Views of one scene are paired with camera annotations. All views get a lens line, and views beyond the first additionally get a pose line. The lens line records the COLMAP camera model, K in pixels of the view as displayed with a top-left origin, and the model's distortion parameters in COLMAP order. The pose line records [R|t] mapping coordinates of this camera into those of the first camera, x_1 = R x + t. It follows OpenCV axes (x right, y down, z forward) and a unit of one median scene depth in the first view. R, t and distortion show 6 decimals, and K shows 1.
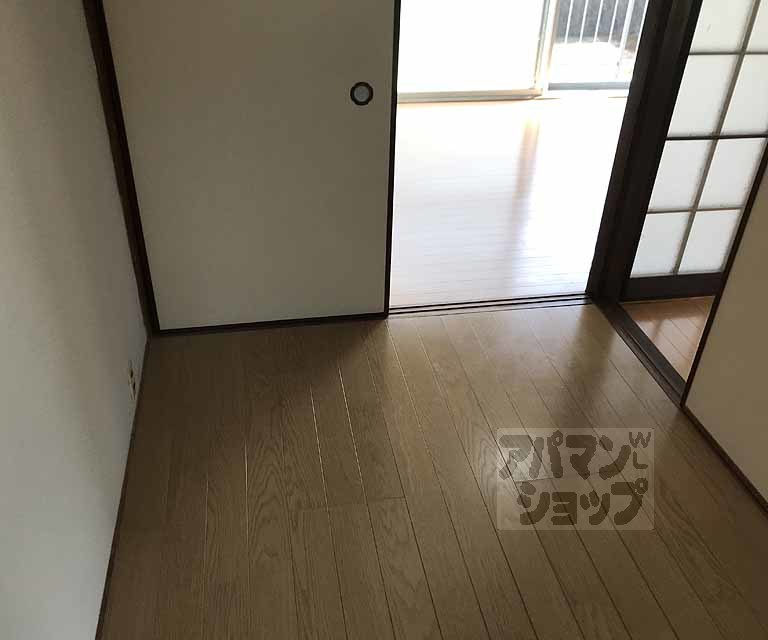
lens RADIAL K [[712.6, 0, 392.3], [0, 712.6, 314.0], [0, 0, 1]] dist [0.059307, -0.016389]
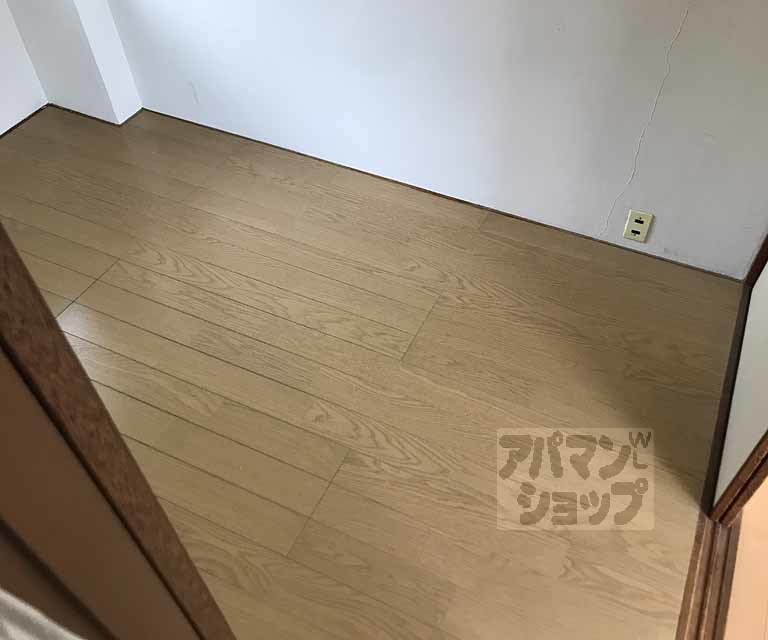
lens RADIAL K [[712.6, 0, 392.3], [0, 712.6, 314.0], [0, 0, 1]] dist [0.059307, -0.016389]
pose [[-0.607002, 0.548696, -0.574875, 0.630574], [-0.453614, 0.354743, 0.817553, -0.662995], [0.652521, 0.757027, 0.033566, 0.966370]]
